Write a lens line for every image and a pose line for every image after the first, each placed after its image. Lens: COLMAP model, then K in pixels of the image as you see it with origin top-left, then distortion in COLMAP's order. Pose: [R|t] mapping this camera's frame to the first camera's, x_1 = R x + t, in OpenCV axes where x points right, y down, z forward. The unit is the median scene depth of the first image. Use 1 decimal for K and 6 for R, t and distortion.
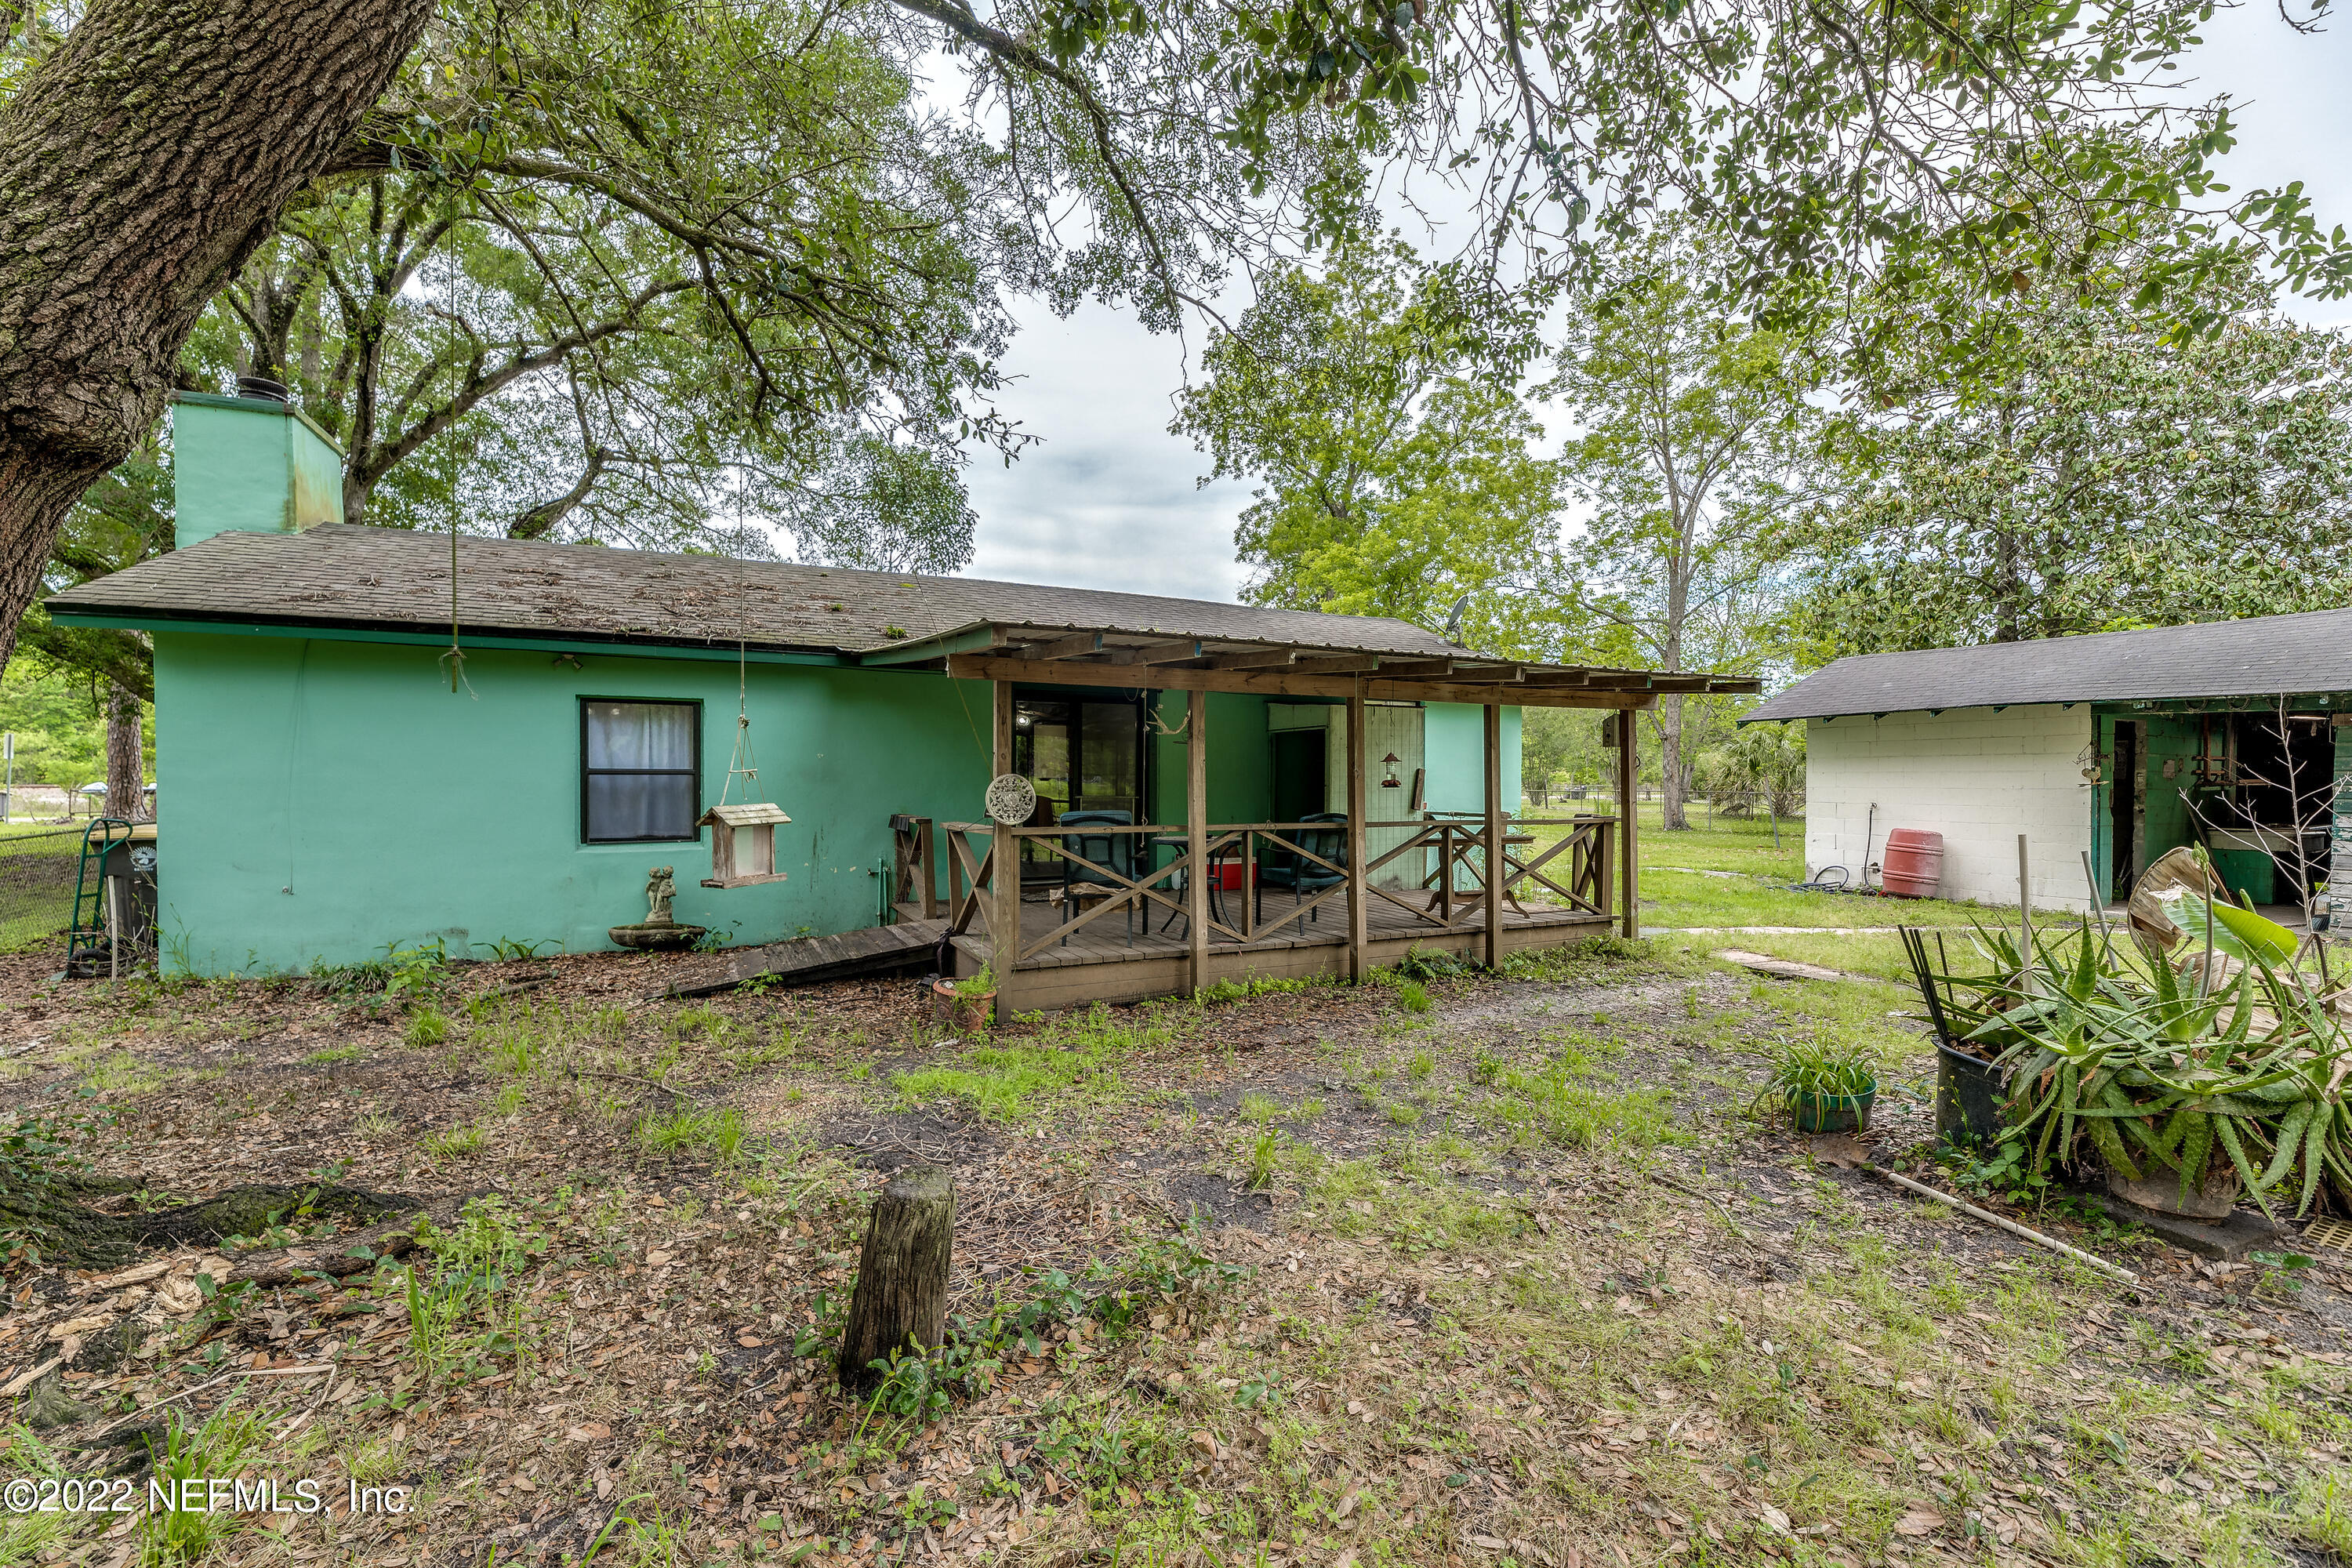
lens RADIAL K [[941.9, 0, 1142.8], [0, 941.9, 798.0], [0, 0, 1]] dist [0.000909, -0.000026]
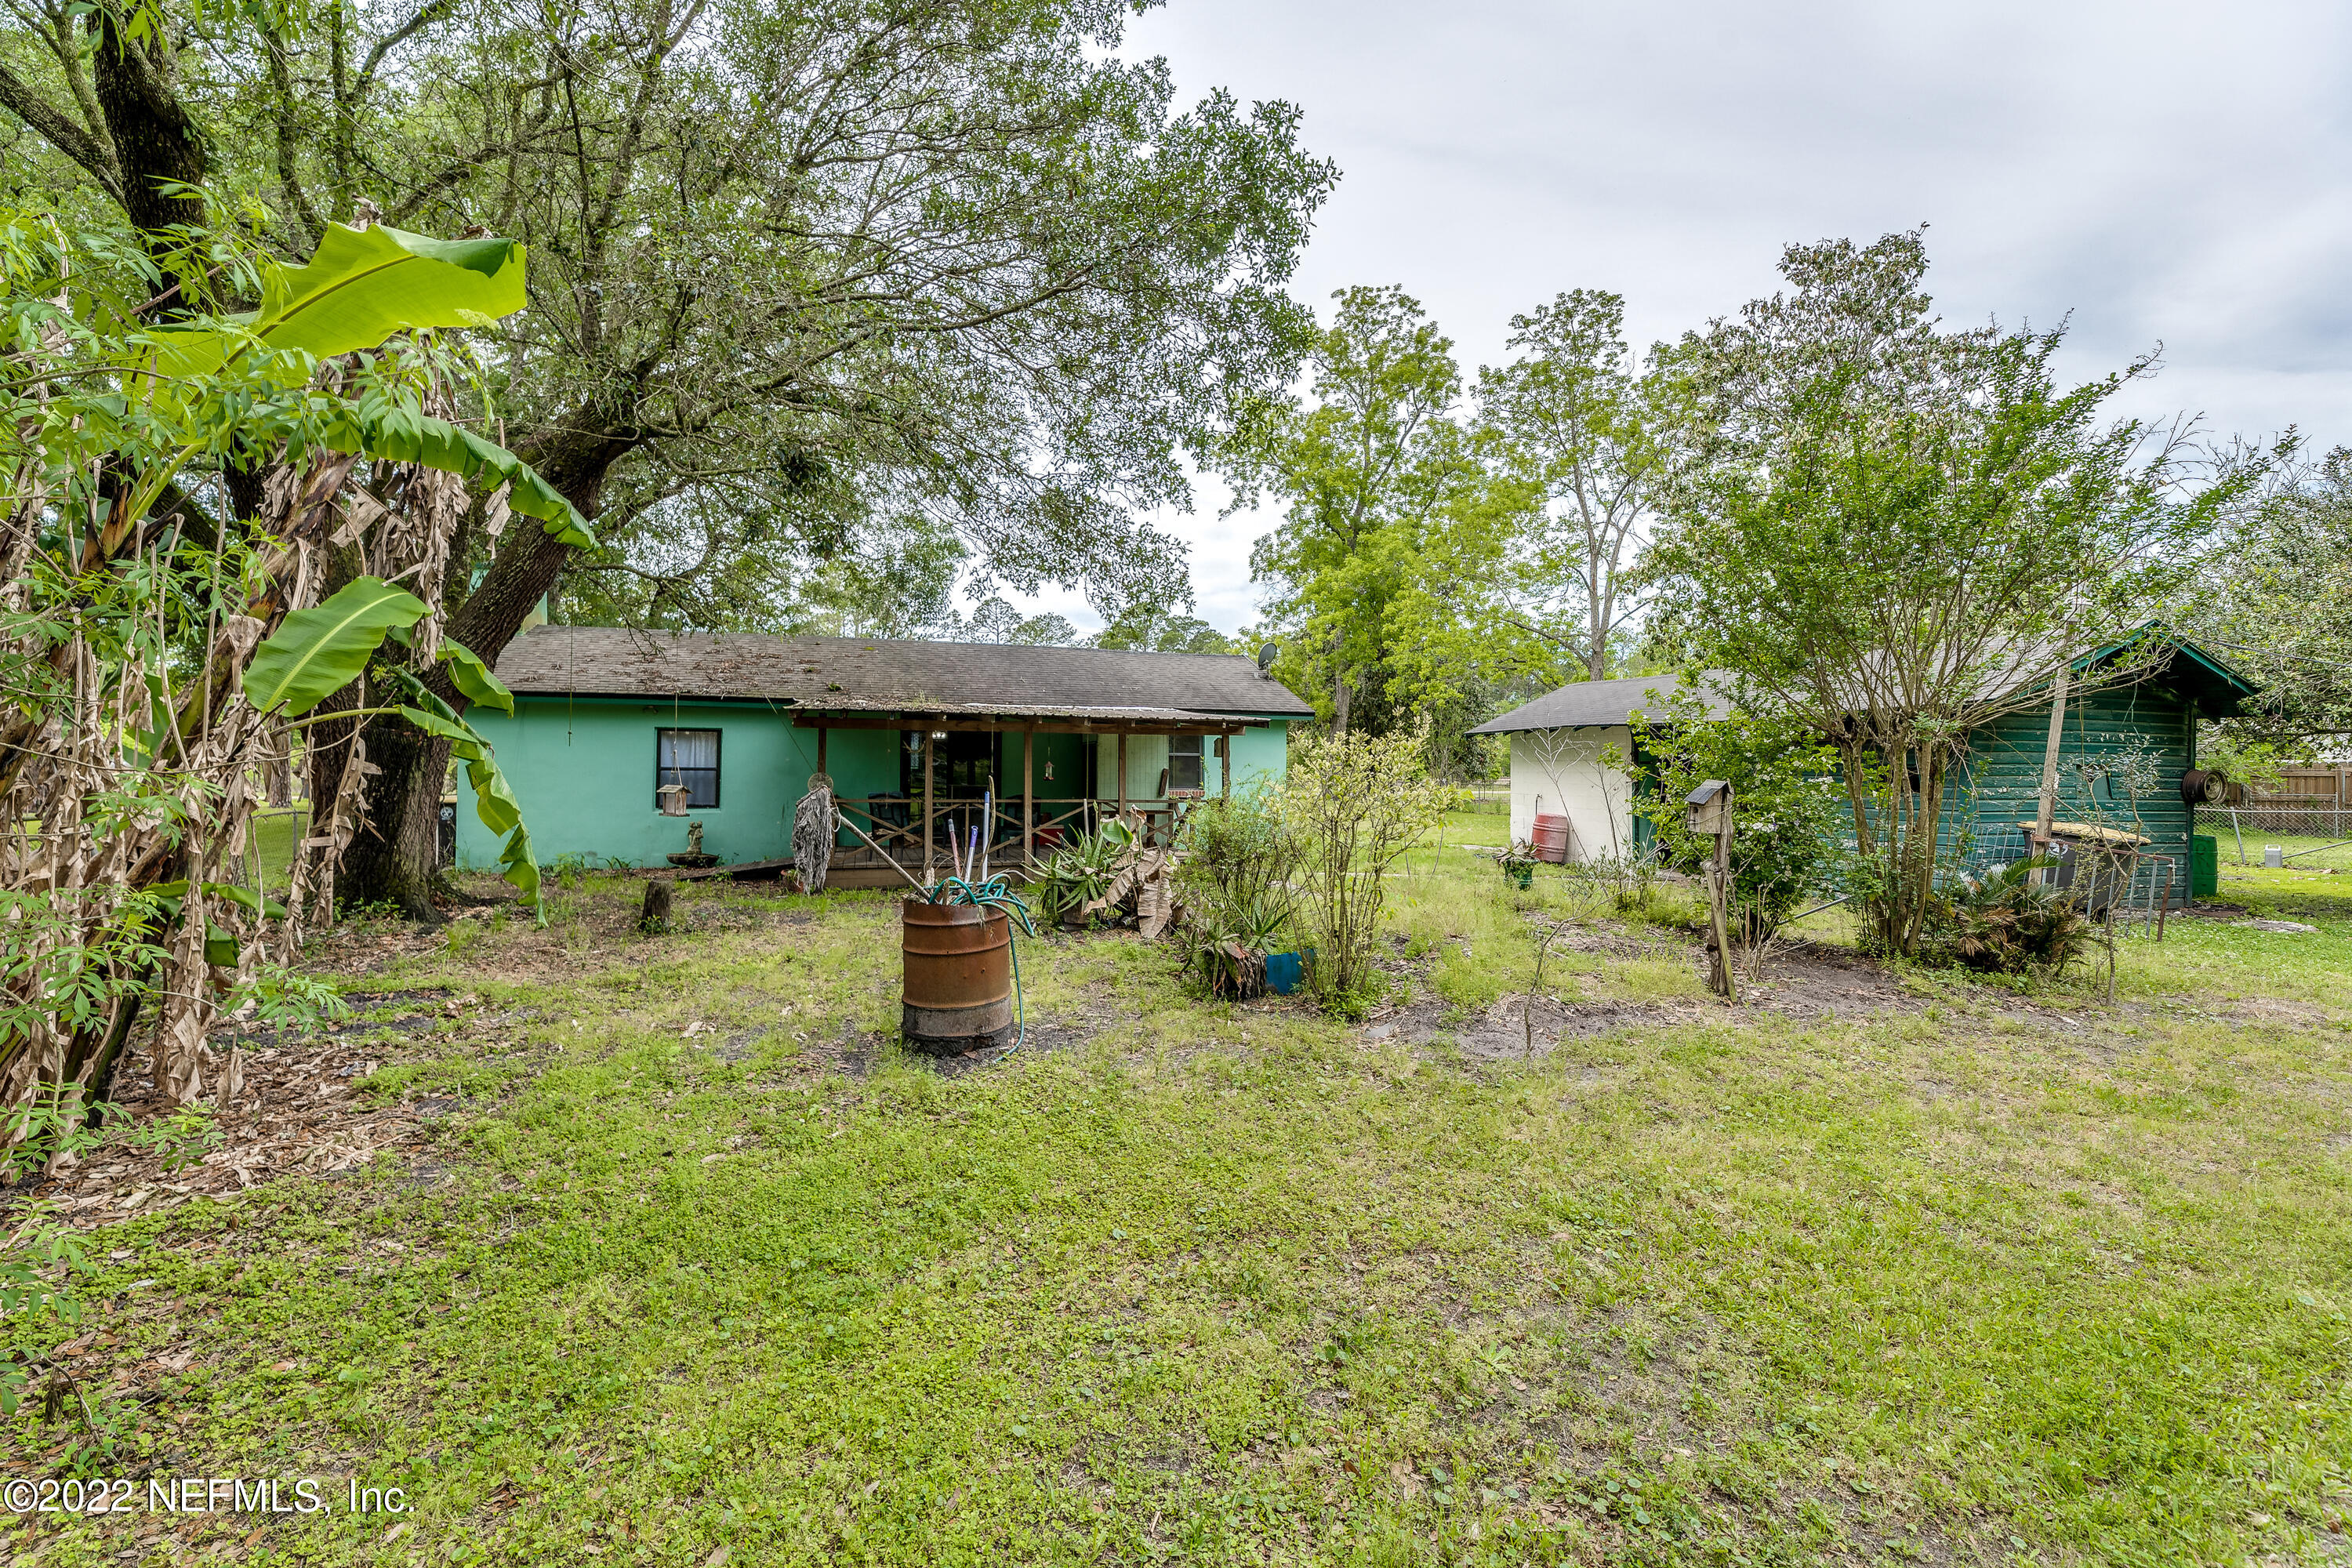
lens RADIAL K [[969.4, 0, 1167.6], [0, 969.4, 771.5], [0, 0, 1]] dist [-0.001836, 0.000081]
pose [[0.989807, 0.007236, -0.142232, 0.391520], [-0.009281, 0.999863, -0.013714, -0.003703], [0.142114, 0.014894, 0.989738, -0.433854]]
